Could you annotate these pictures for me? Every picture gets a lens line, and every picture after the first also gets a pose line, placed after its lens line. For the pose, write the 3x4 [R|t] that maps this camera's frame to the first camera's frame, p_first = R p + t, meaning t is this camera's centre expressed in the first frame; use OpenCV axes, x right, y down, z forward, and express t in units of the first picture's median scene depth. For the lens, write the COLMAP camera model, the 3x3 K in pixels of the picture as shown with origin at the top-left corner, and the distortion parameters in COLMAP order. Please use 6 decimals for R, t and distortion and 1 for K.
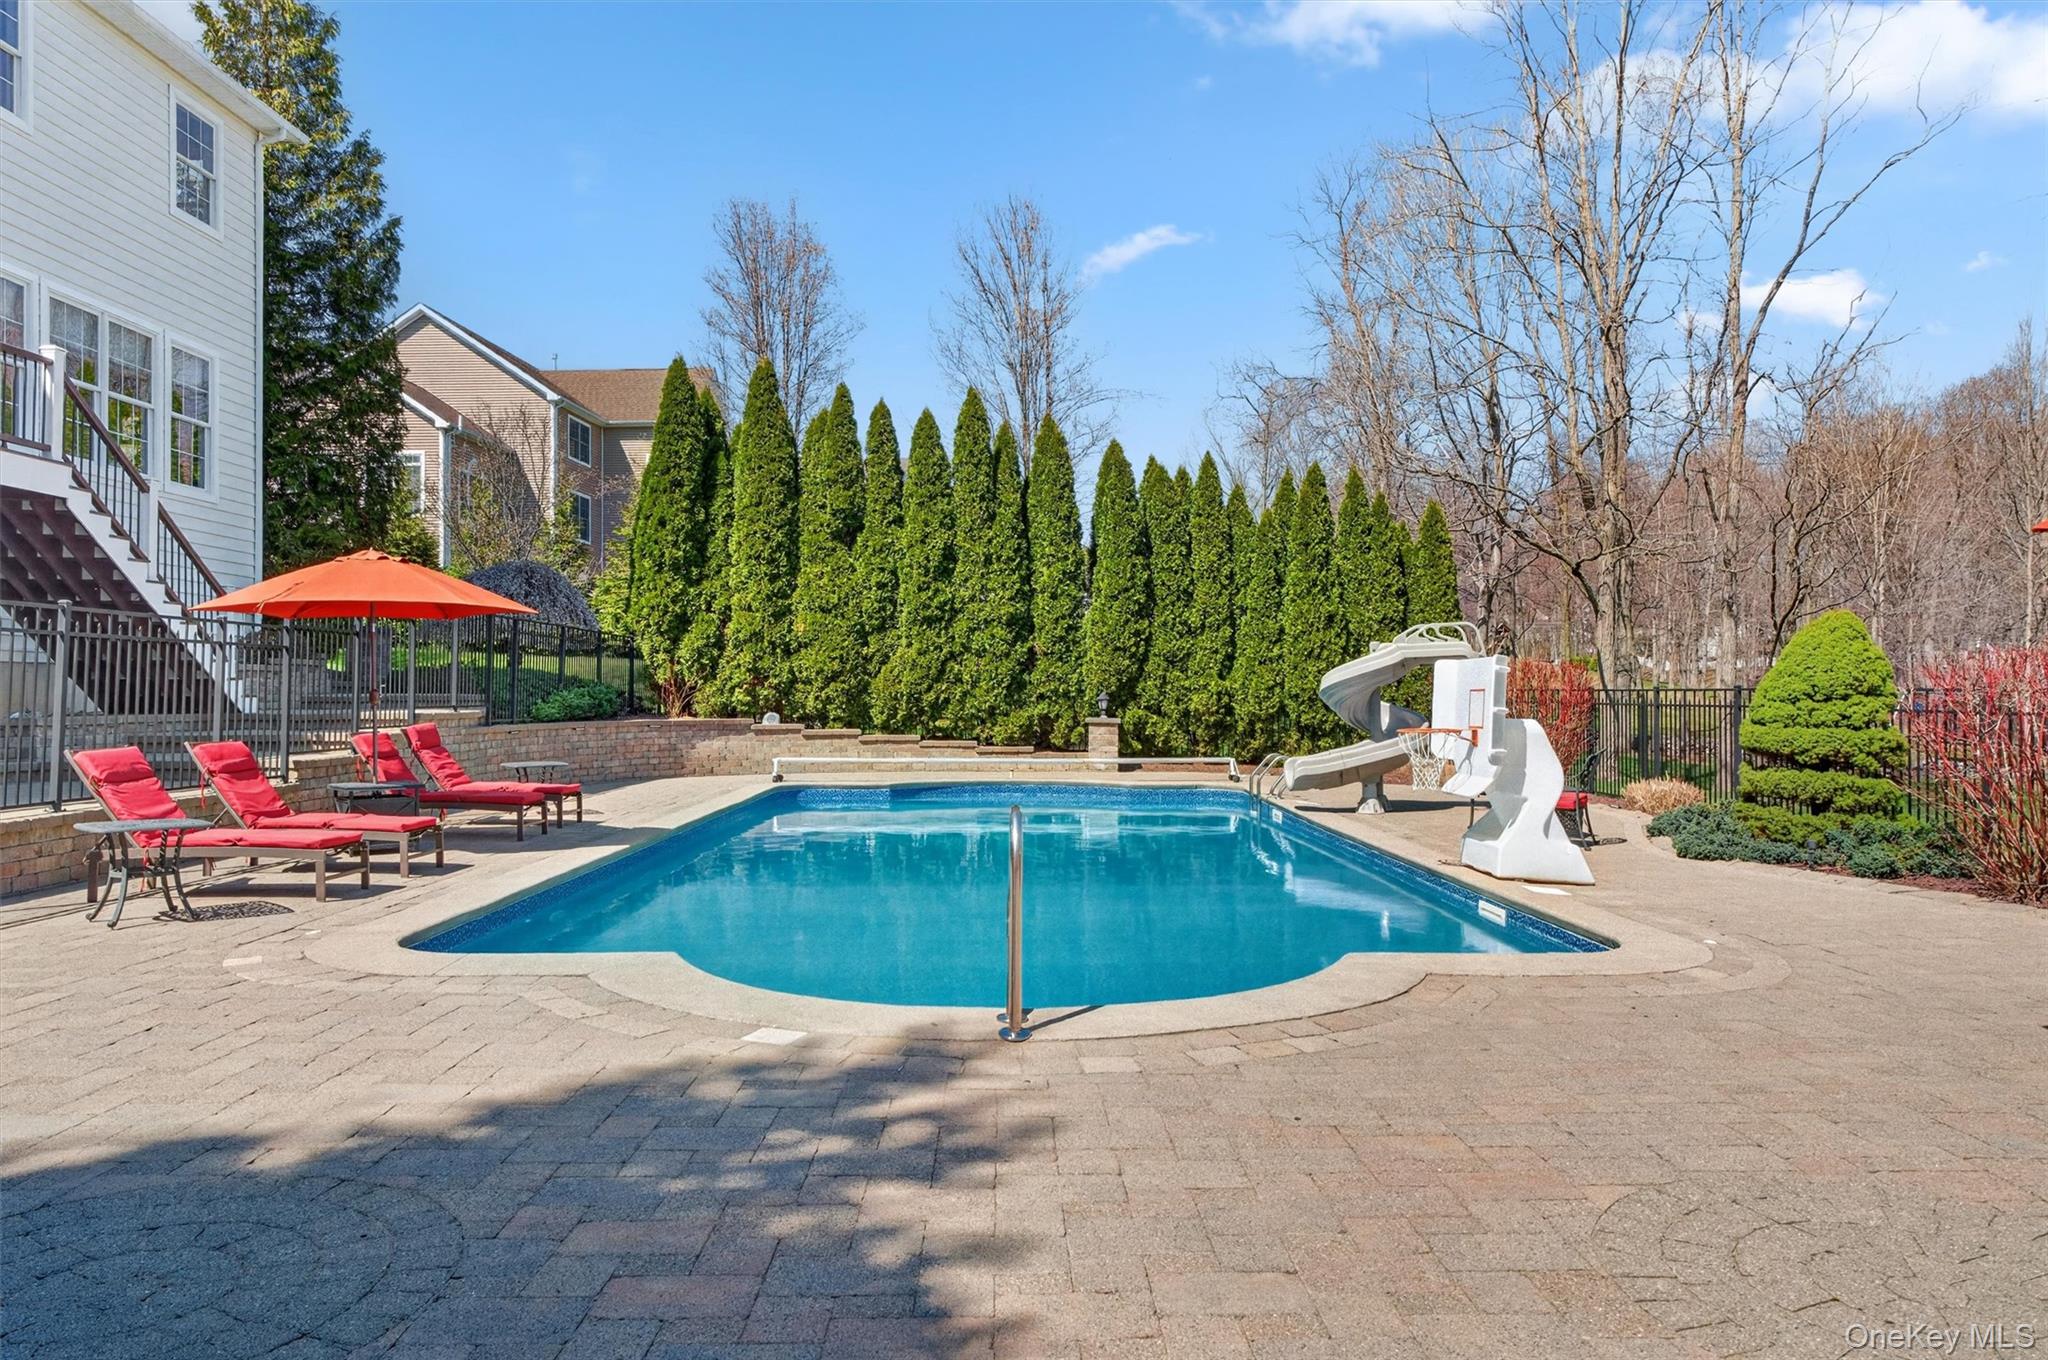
lens RADIAL K [[1300.8, 0, 1024.9], [0, 1300.8, 685.5], [0, 0, 1]] dist [-0.011701, -0.002429]
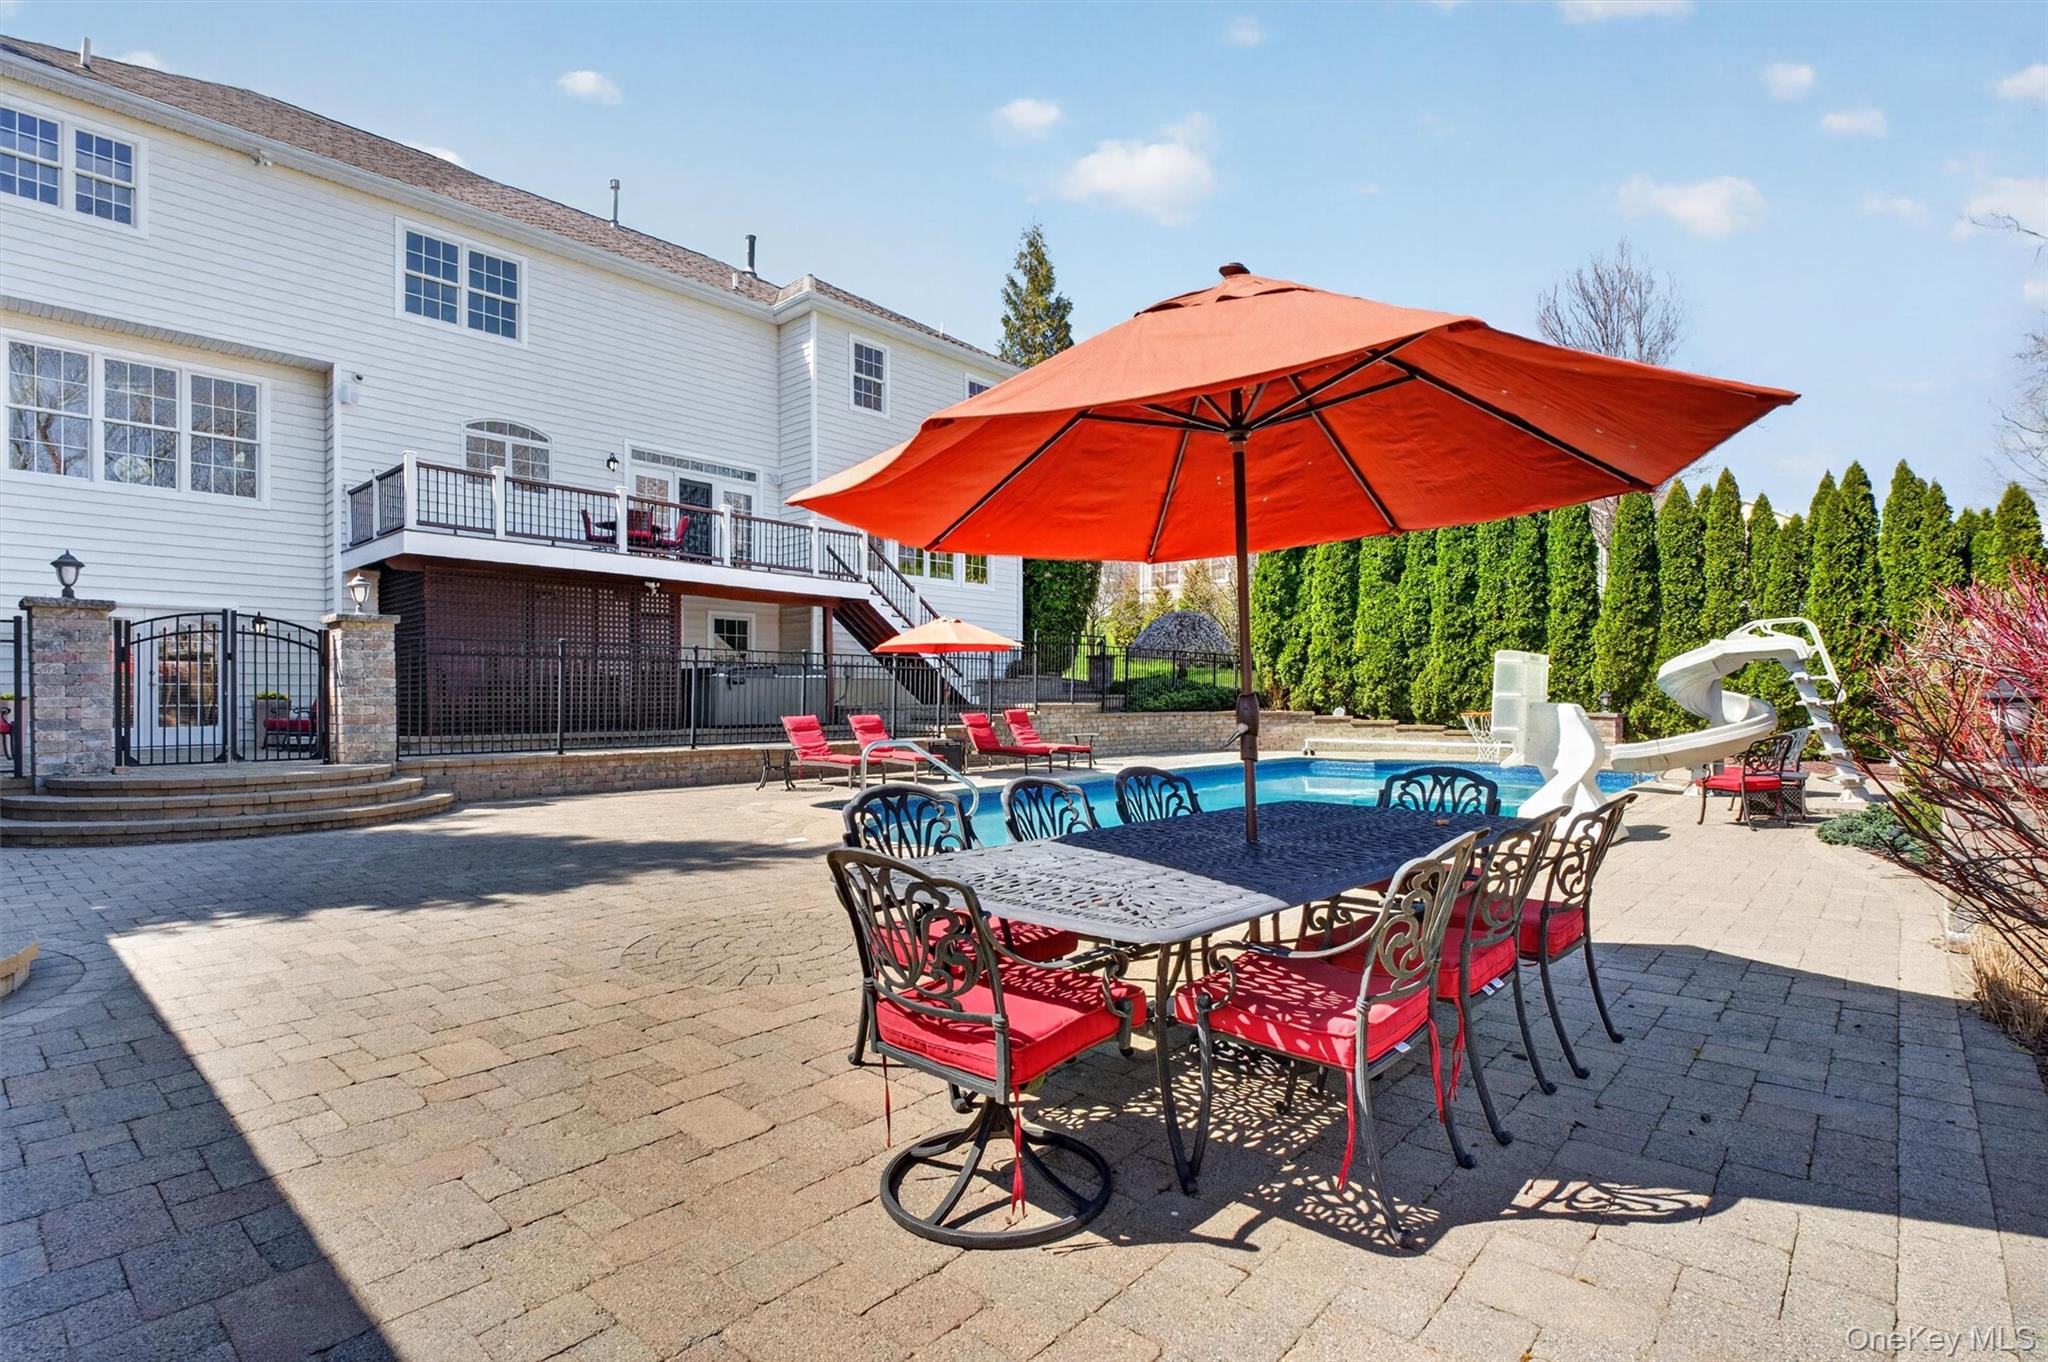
lens RADIAL K [[977.8, 0, 1026.3], [0, 977.8, 697.0], [0, 0, 1]] dist [-0.012606, -0.000249]
pose [[0.738625, -0.004786, -0.674100, 0.261857], [0.007387, 0.999972, 0.000994, 0.006025], [0.674076, -0.005714, 0.738639, 0.004693]]
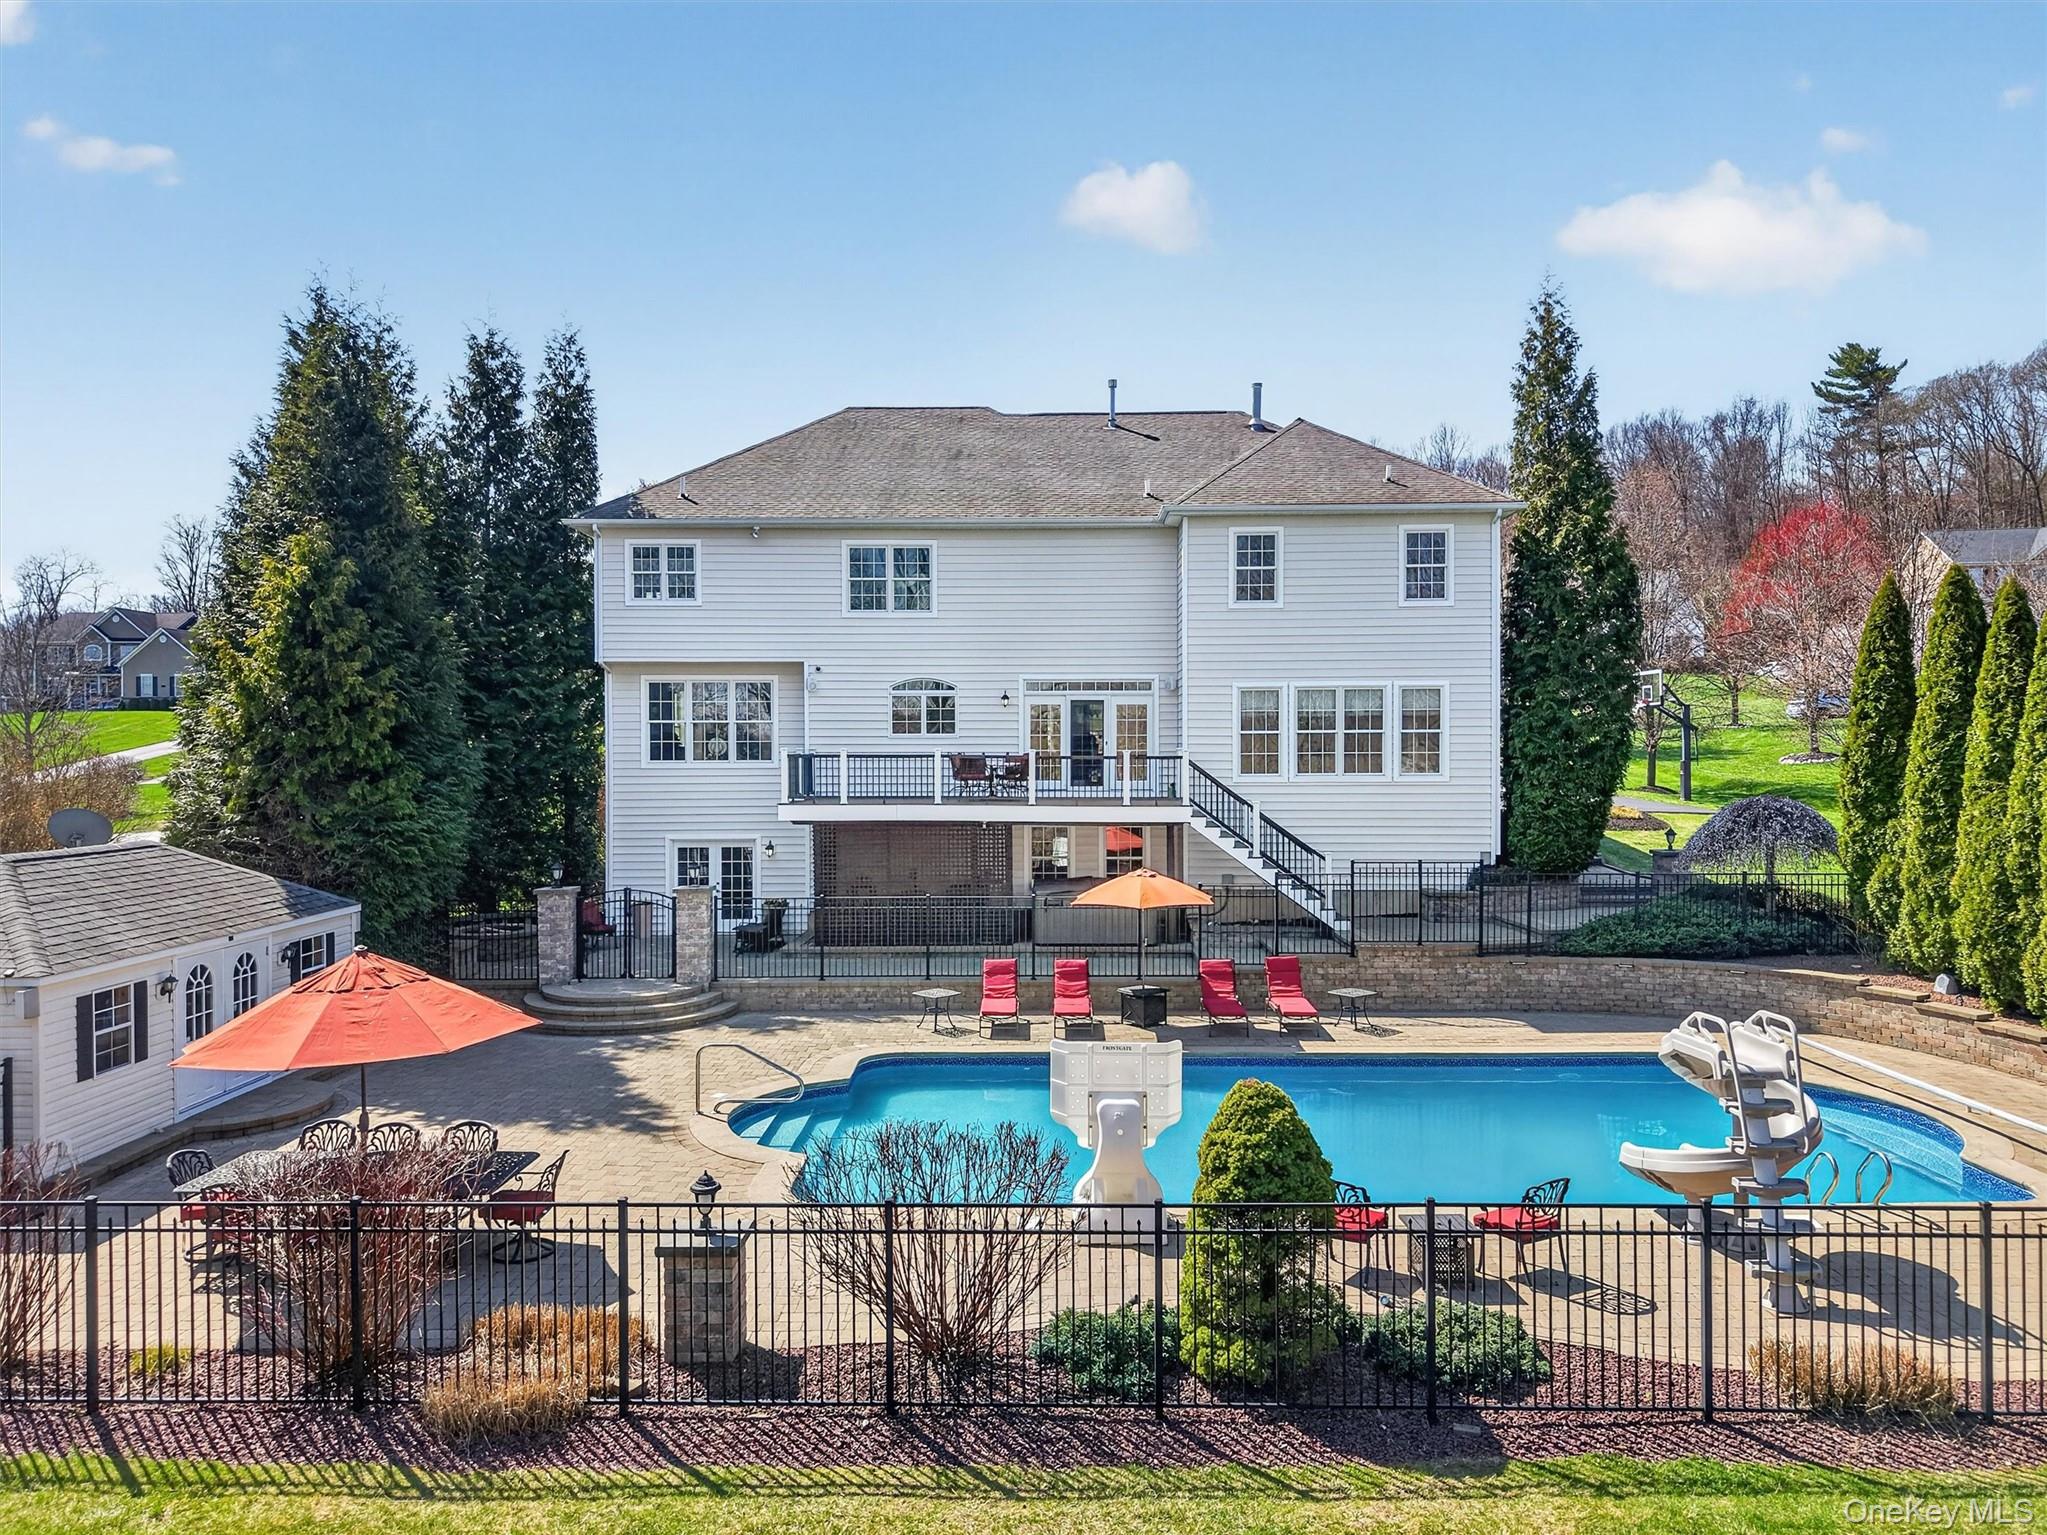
lens RADIAL K [[1322.3, 0, 1018.6], [0, 1322.3, 765.2], [0, 0, 1]] dist [0.008059, 0.001995]
pose [[-0.024932, 0.000093, -0.999689, 0.708774], [0.011300, 0.999936, -0.000189, -0.126260], [0.999625, -0.011301, -0.024931, 0.411591]]
